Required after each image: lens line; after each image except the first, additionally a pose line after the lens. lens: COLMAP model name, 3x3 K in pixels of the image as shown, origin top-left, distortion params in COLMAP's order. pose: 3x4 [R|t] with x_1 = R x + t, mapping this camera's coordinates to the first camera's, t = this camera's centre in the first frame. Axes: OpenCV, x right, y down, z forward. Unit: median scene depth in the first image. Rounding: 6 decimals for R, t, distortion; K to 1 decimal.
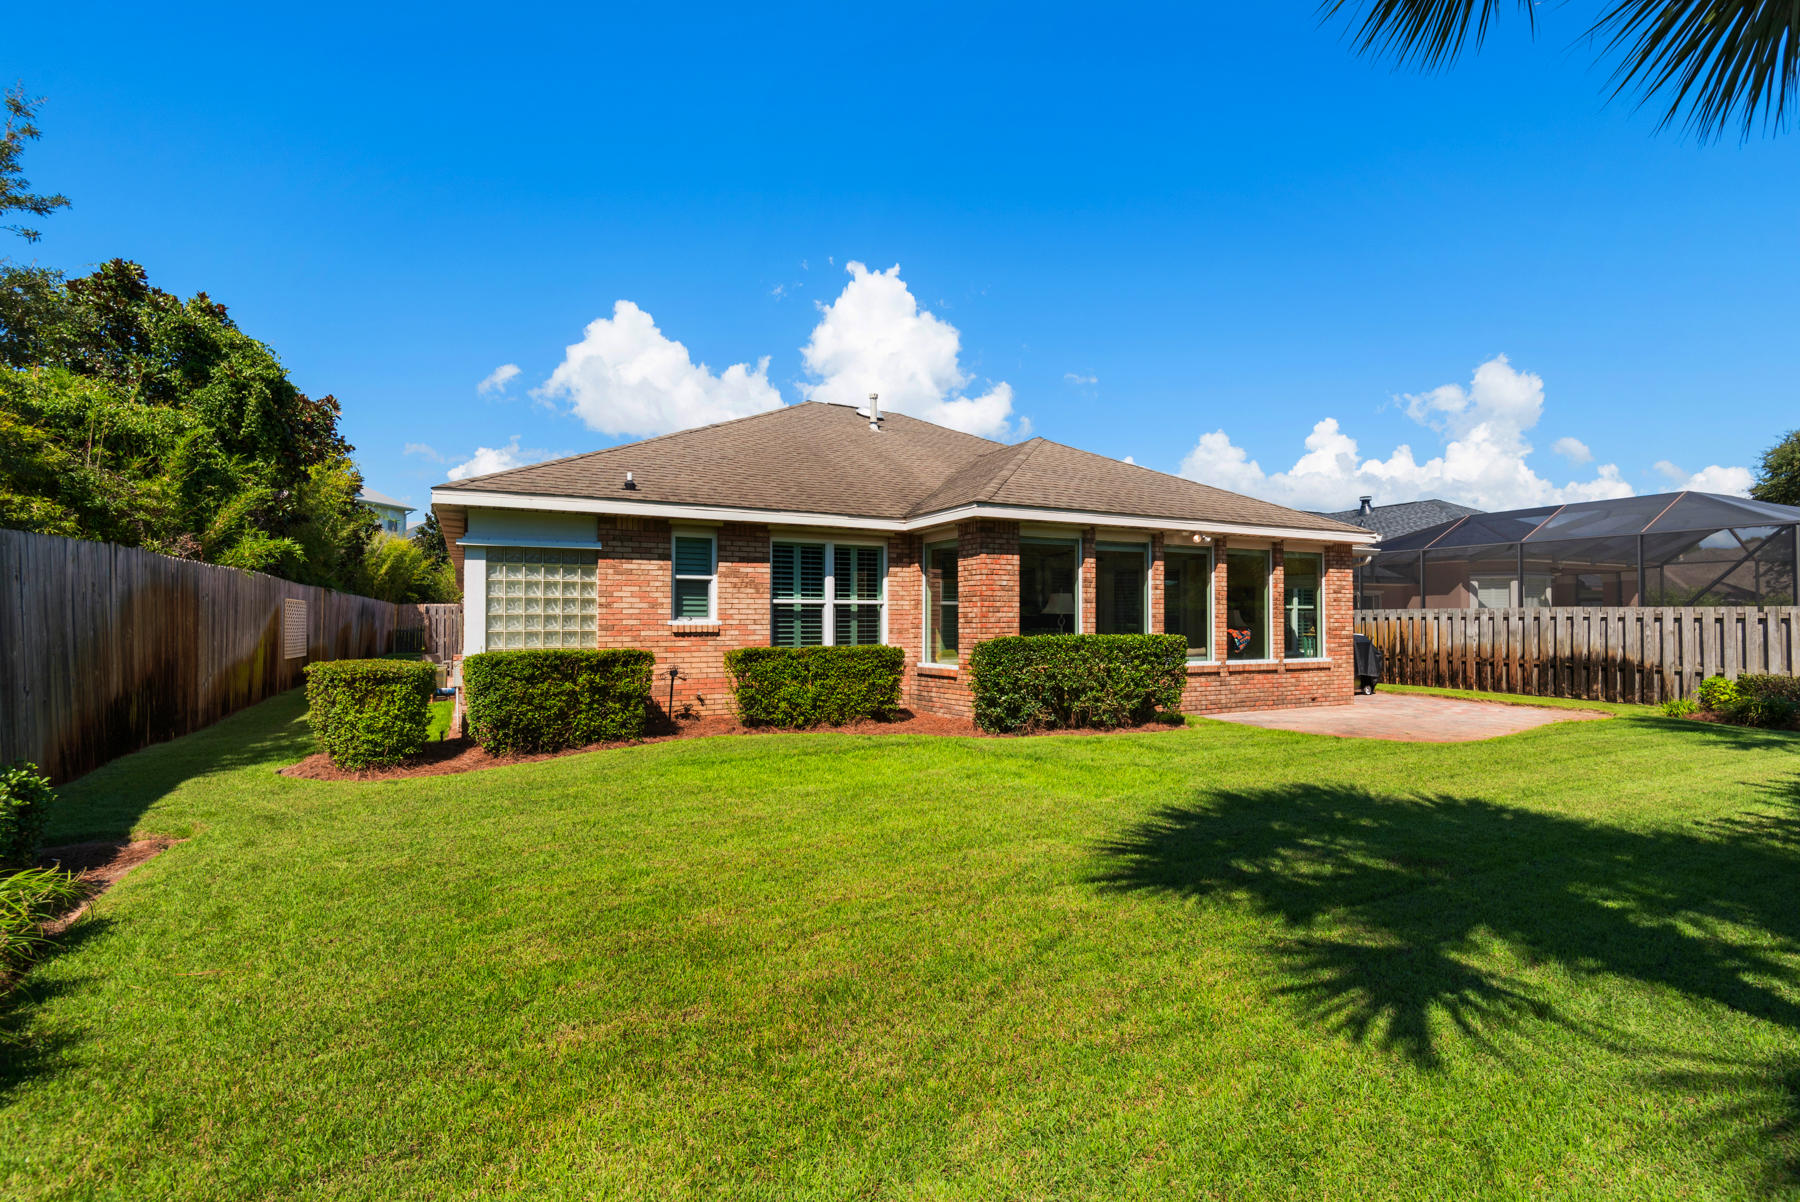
lens RADIAL K [[810.1, 0, 901.4], [0, 810.1, 607.6], [0, 0, 1]] dist [0.035208, -0.015871]
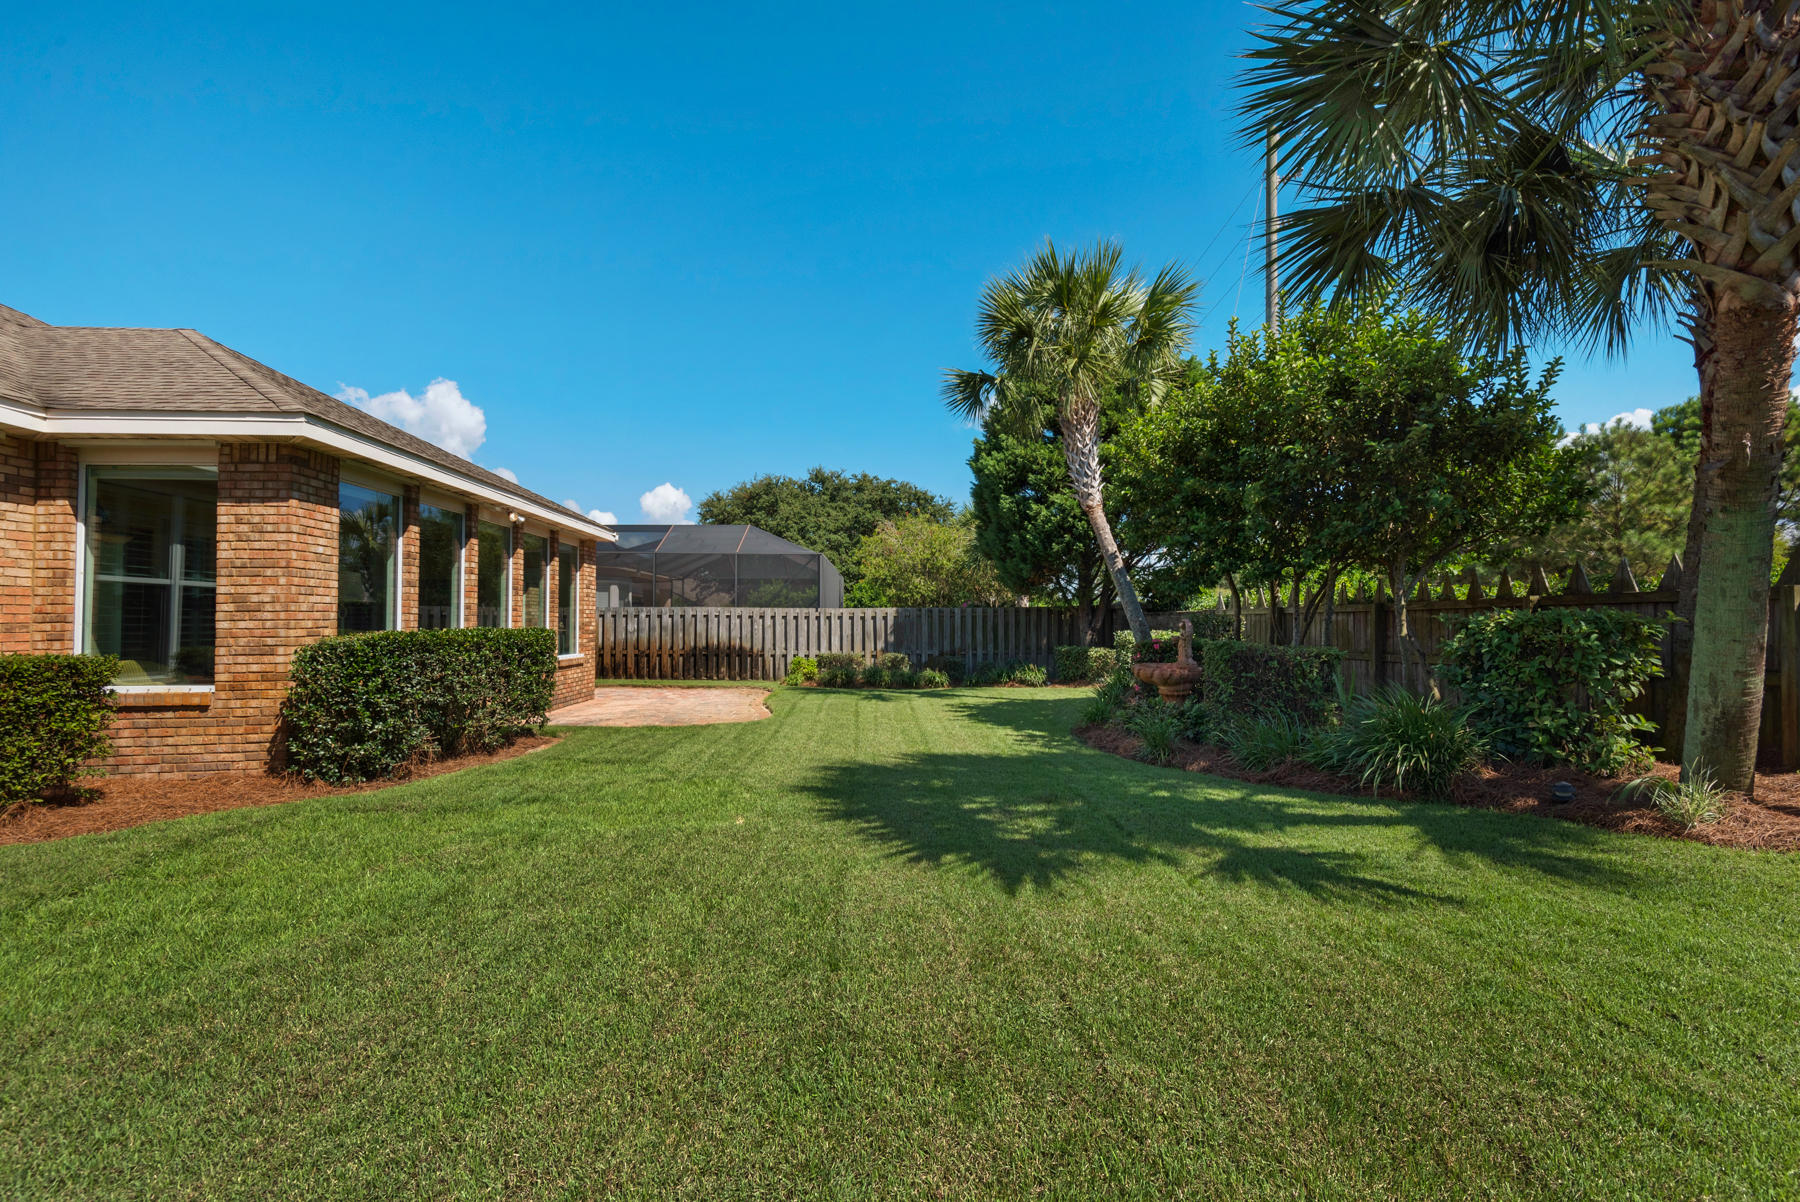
lens RADIAL K [[810.1, 0, 901.4], [0, 810.1, 607.6], [0, 0, 1]] dist [0.035208, -0.015871]
pose [[0.419436, 0.017917, 0.907608, -0.251171], [-0.015080, 0.999805, -0.012768, 0.015578], [-0.907660, -0.008331, 0.419624, 0.291687]]
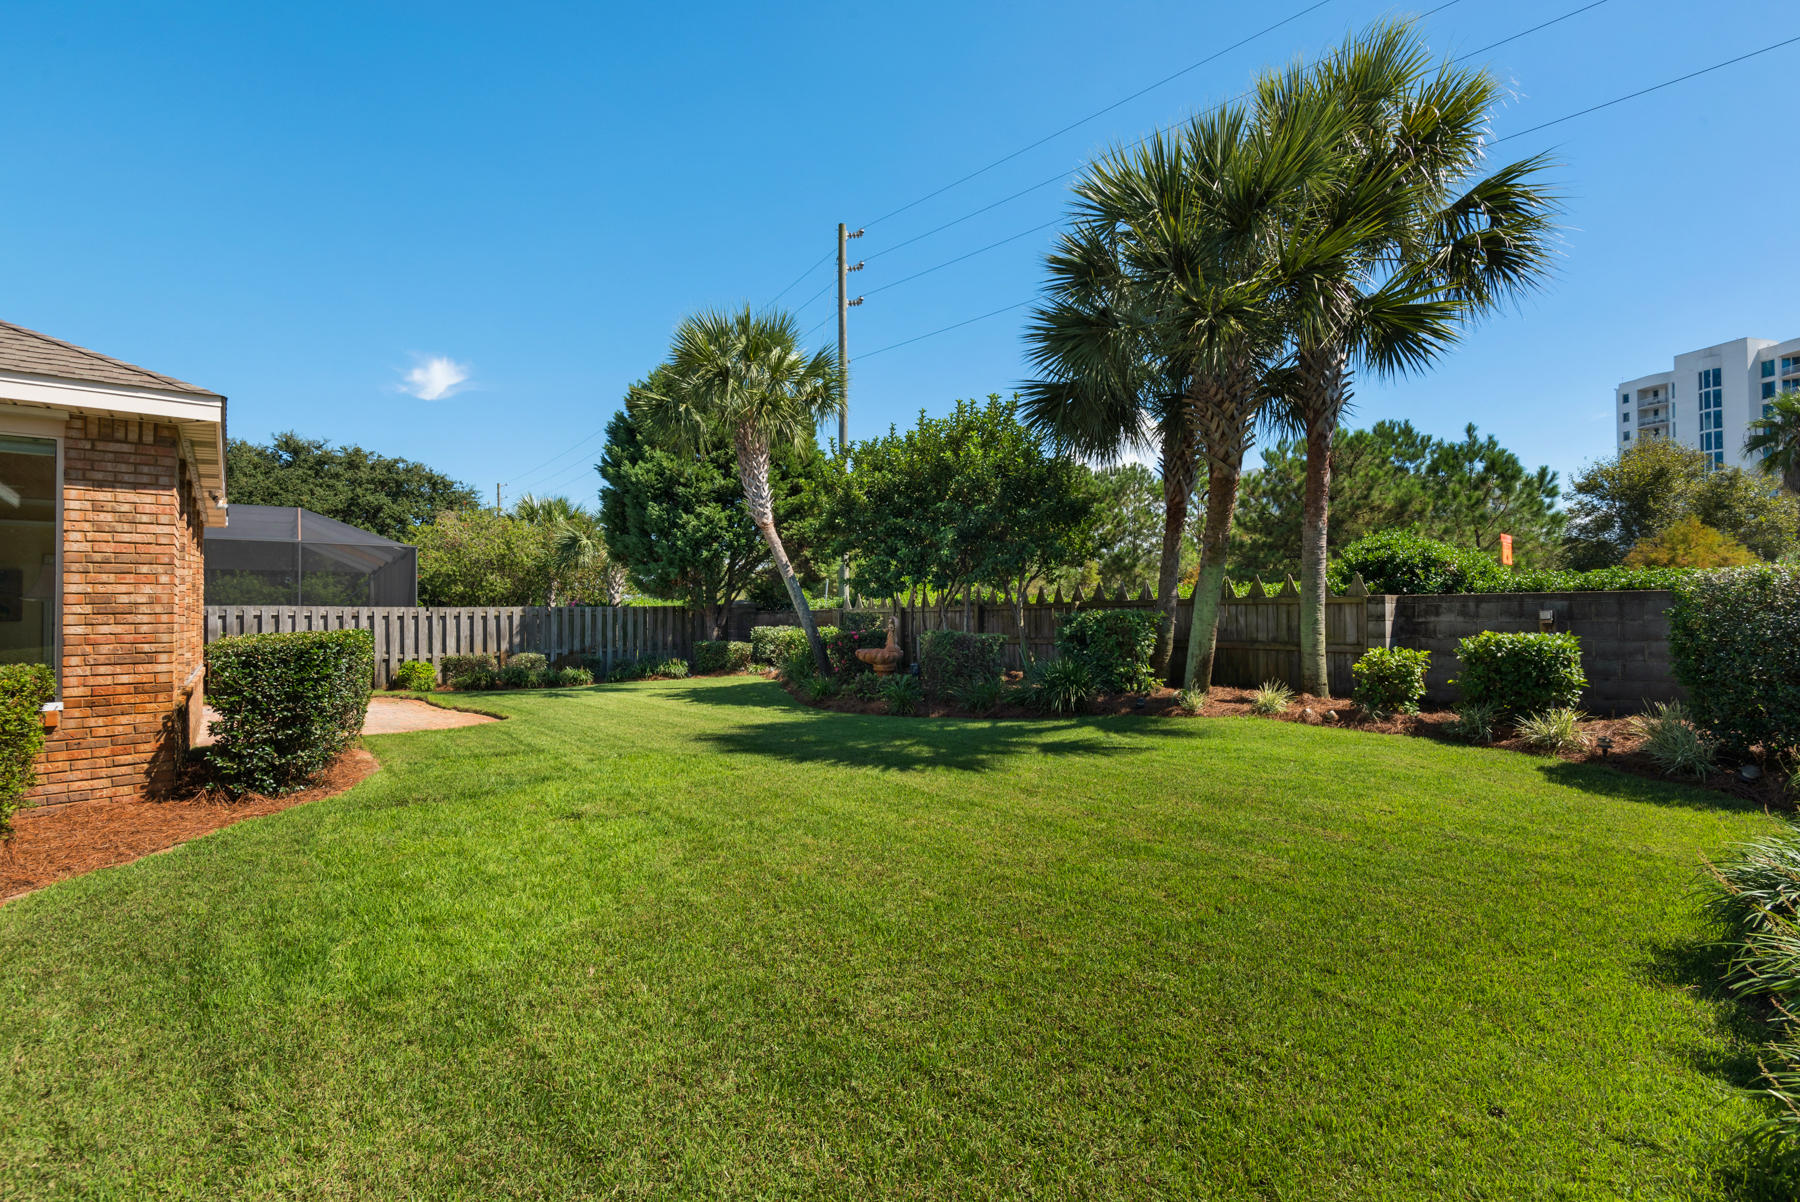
lens RADIAL K [[810.1, 0, 901.4], [0, 810.1, 607.6], [0, 0, 1]] dist [0.035208, -0.015871]
pose [[-0.194544, 0.015672, 0.980769, -0.499698], [-0.006403, 0.999831, -0.017246, 0.019503], [-0.980873, -0.009635, -0.194411, 0.576988]]
